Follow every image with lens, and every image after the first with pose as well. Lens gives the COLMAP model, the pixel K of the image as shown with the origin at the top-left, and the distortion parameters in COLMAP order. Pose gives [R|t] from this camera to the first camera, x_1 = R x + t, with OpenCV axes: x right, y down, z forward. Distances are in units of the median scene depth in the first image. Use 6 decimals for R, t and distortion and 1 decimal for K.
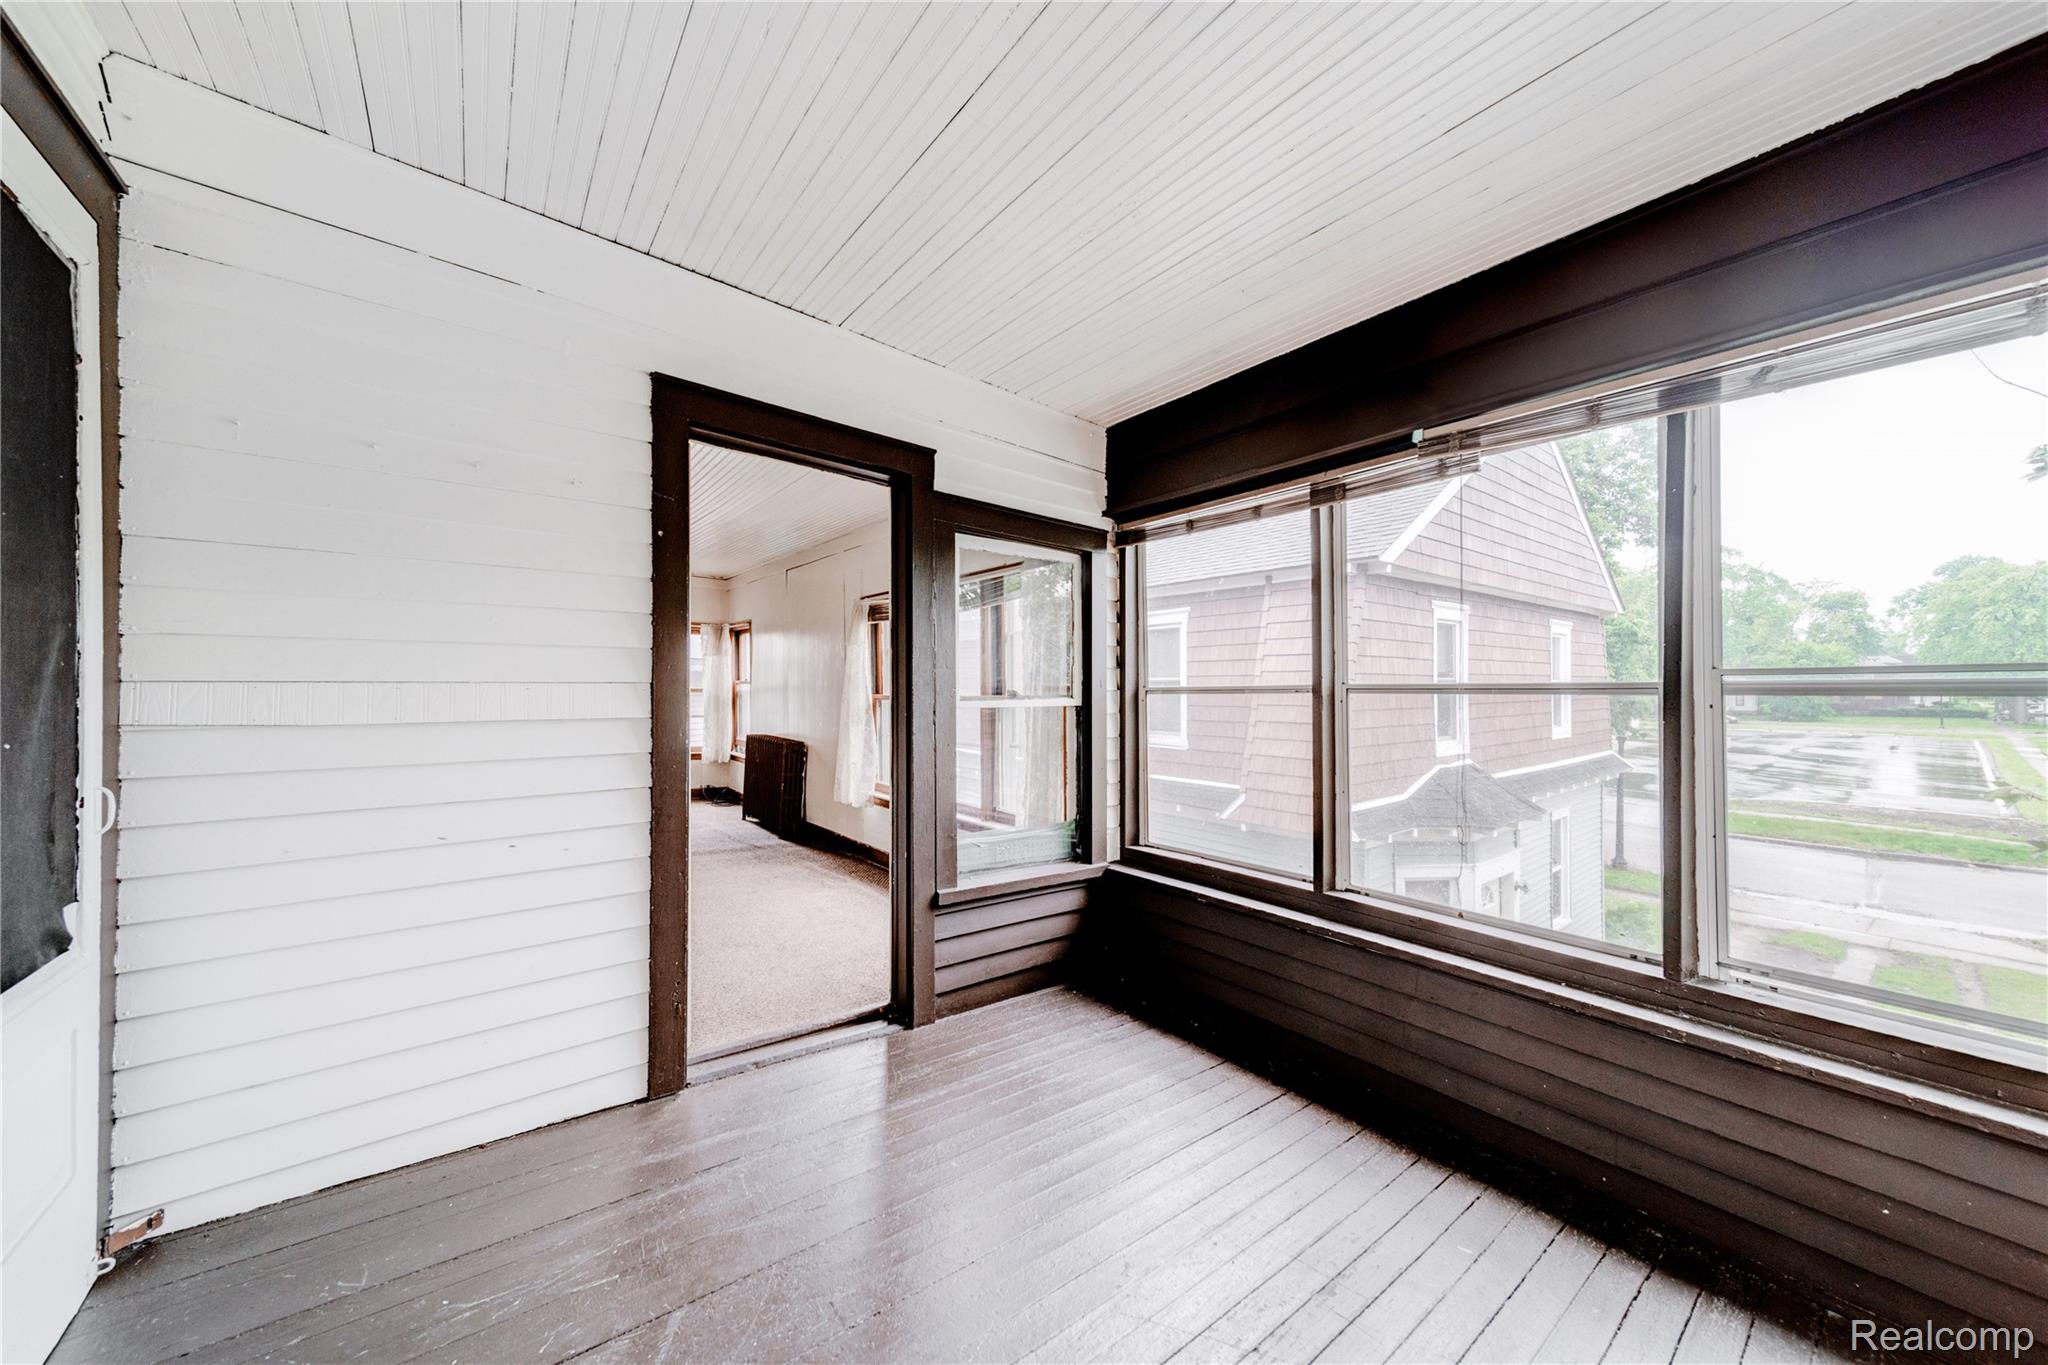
lens RADIAL K [[730.0, 0, 1024.0], [0, 730.0, 682.5], [0, 0, 1]] dist [0.004071, 0.000139]
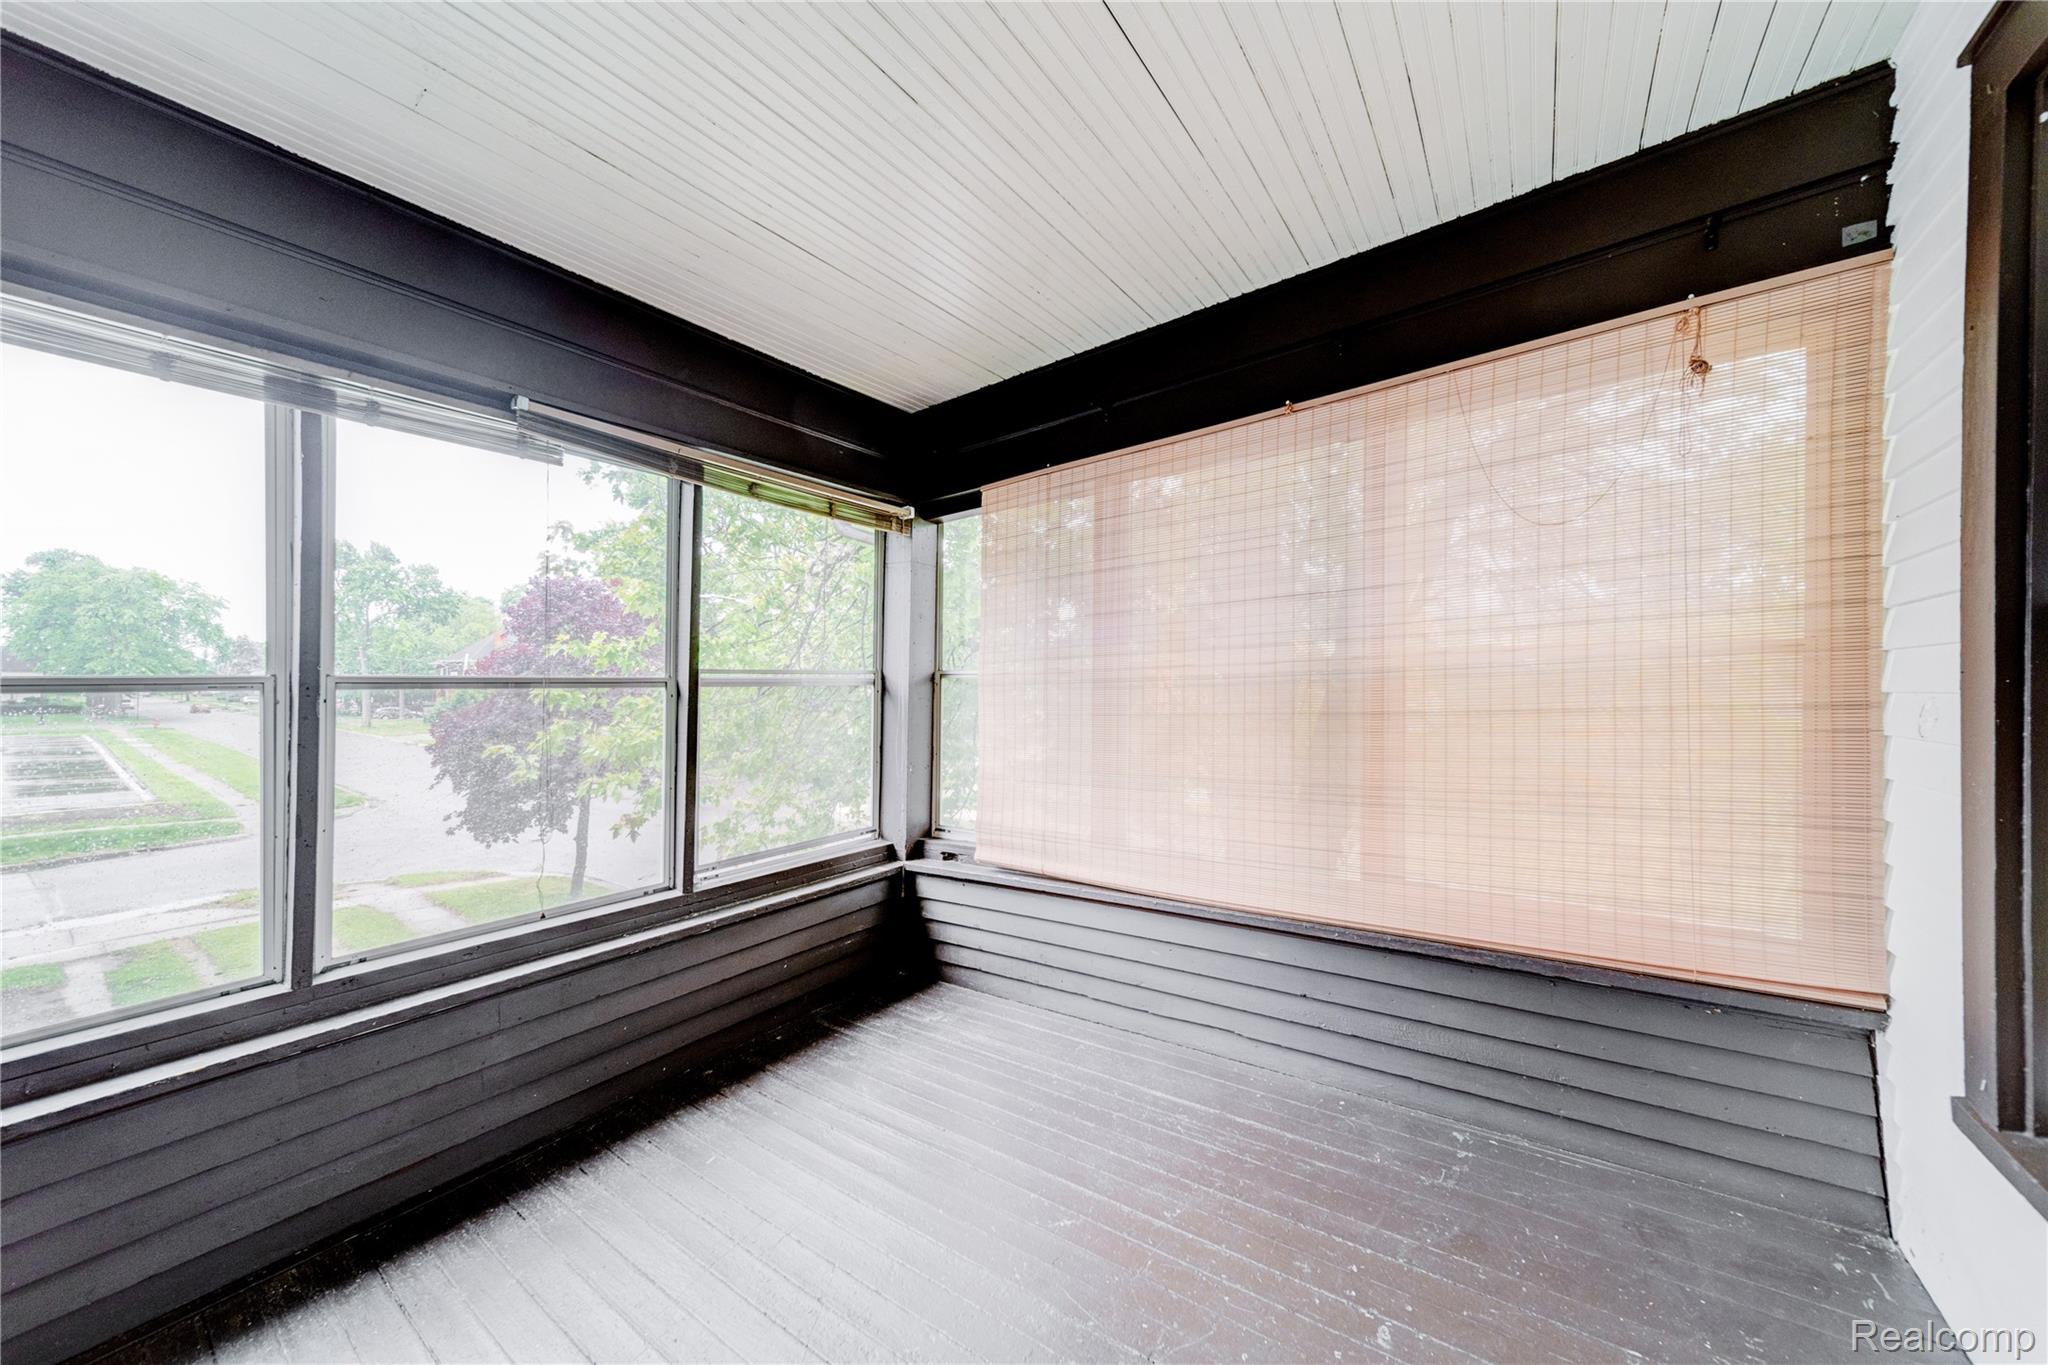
lens RADIAL K [[730.0, 0, 1024.0], [0, 730.0, 682.5], [0, 0, 1]] dist [0.004071, 0.000139]
pose [[-0.307501, -0.000156, 0.951548, -0.112980], [-0.005974, 0.999981, -0.001766, 0.001426], [-0.951529, -0.006227, -0.307496, 0.150341]]
